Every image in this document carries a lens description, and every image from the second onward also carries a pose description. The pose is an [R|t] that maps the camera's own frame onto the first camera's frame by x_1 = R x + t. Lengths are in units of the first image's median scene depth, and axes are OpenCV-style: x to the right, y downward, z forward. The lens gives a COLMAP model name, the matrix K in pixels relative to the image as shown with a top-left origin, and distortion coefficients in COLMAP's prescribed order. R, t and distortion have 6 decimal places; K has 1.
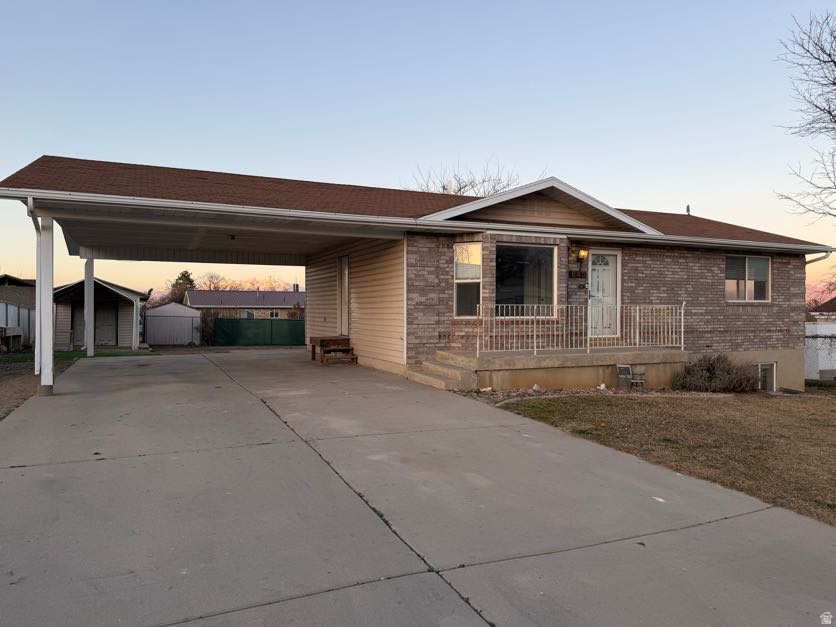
lens RADIAL K [[584.8, 0, 411.9], [0, 584.8, 314.4], [0, 0, 1]] dist [0.106118, -0.112403]
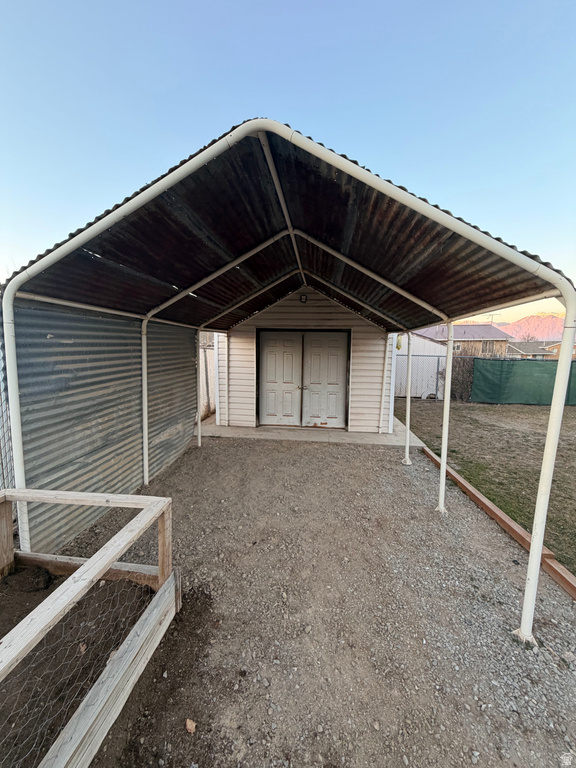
lens RADIAL K [[304.5, 0, 283.8], [0, 304.5, 380.8], [0, 0, 1]] dist [0.000676, 0.000329]
pose [[0.848798, 0.059465, -0.525363, -0.331286], [0.002391, 0.993213, 0.116283, -0.008150], [0.528712, -0.099957, 0.842895, 0.626518]]
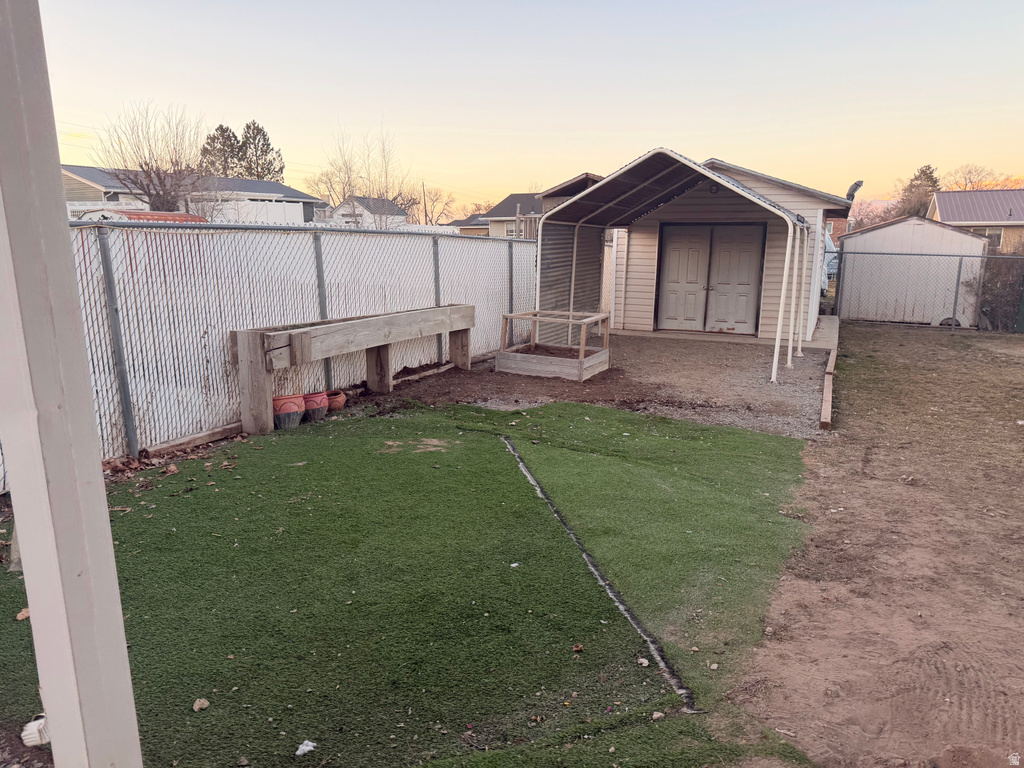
lens RADIAL K [[716.4, 0, 504.6], [0, 716.4, 385.1], [0, 0, 1]] dist [0.106118, -0.112403]
pose [[0.646037, 0.150477, -0.748327, -0.186863], [0.006984, 0.979169, 0.202925, -0.011889], [0.763274, -0.136323, 0.631528, 0.445771]]
